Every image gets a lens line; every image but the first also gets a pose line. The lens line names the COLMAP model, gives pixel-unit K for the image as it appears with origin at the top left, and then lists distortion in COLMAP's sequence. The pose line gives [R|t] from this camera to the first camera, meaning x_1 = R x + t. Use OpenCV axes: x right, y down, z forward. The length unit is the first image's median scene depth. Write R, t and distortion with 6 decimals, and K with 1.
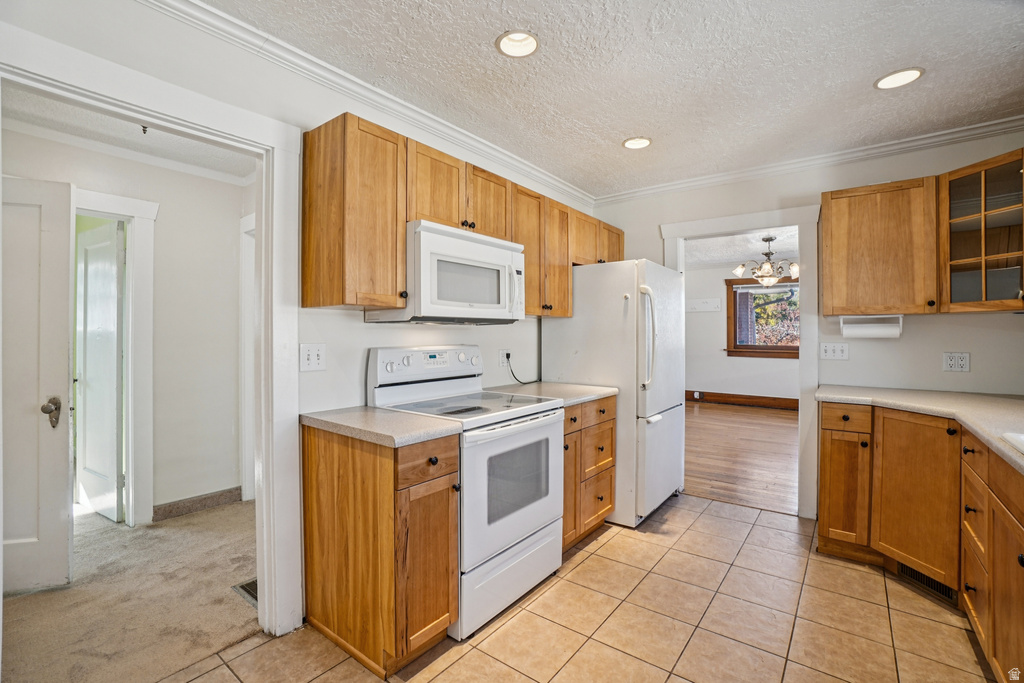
lens RADIAL K [[458.8, 0, 506.3], [0, 458.8, 333.9], [0, 0, 1]] dist [-0.061715, 0.021611]
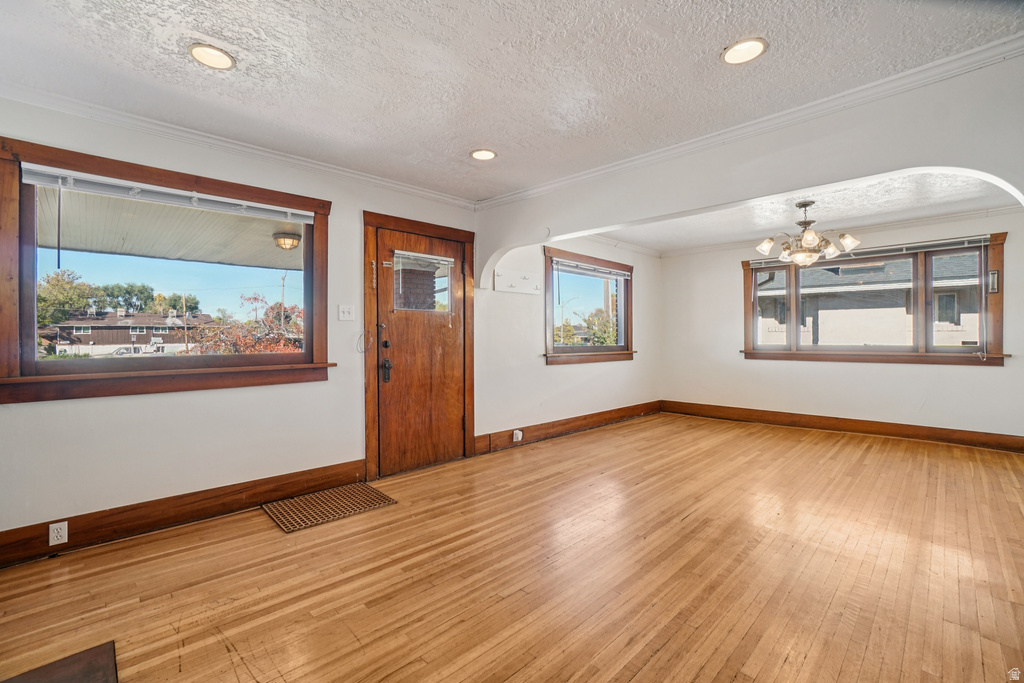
lens RADIAL K [[455.4, 0, 500.1], [0, 455.4, 336.8], [0, 0, 1]] dist [-0.069808, 0.026800]
pose [[0.149645, -0.002994, 0.988735, -0.537509], [0.003728, 0.999990, 0.002464, 0.022976], [-0.988733, 0.003318, 0.149655, 3.157415]]
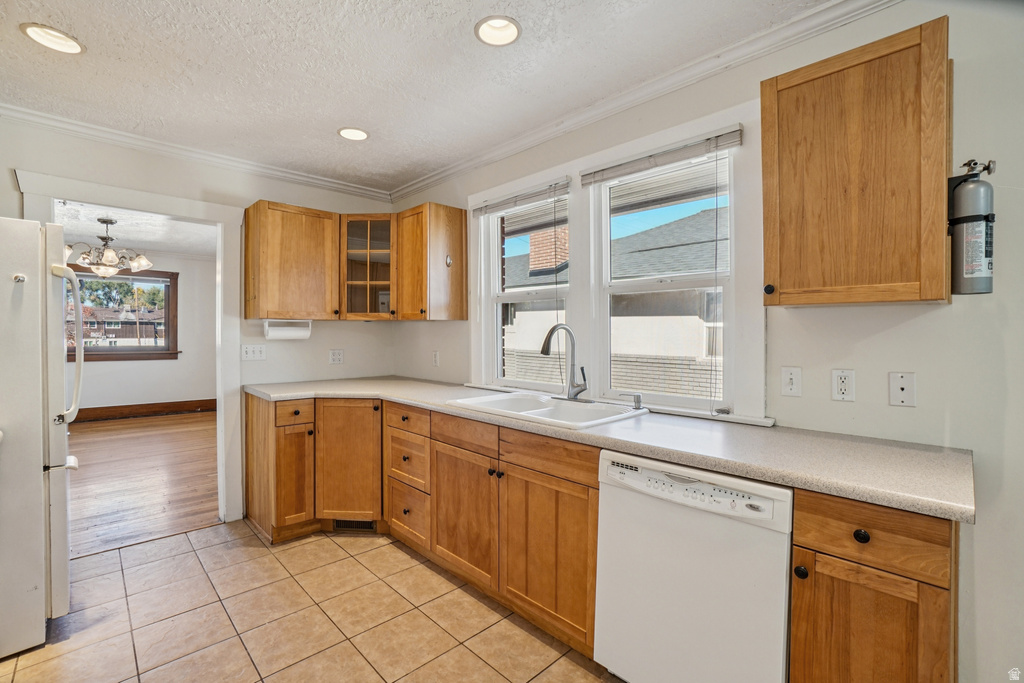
lens RADIAL K [[455.4, 0, 500.1], [0, 455.4, 336.8], [0, 0, 1]] dist [-0.069808, 0.026800]
pose [[0.151787, -0.009413, 0.988368, -0.260758], [-0.004792, 0.999936, 0.010259, -0.013580], [-0.988402, -0.006293, 0.151733, 0.328941]]
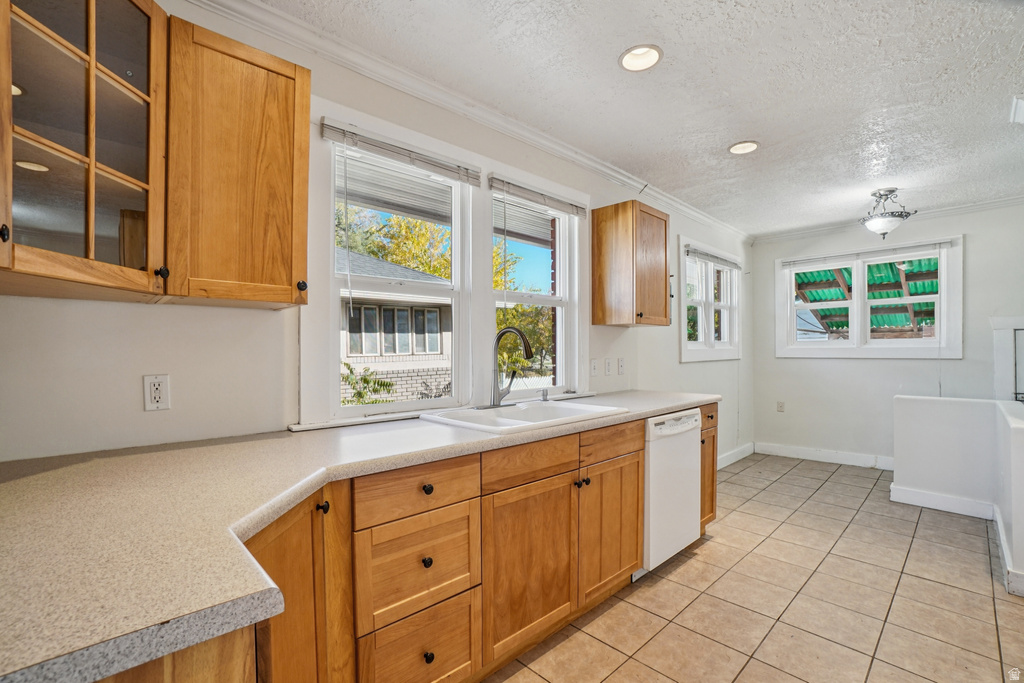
lens RADIAL K [[455.4, 0, 500.1], [0, 455.4, 336.8], [0, 0, 1]] dist [-0.069808, 0.026800]
pose [[-0.986900, -0.005308, 0.161249, 0.565972], [-0.007874, 0.999852, -0.015280, 0.003585], [-0.161144, -0.016349, -0.986796, 1.259095]]
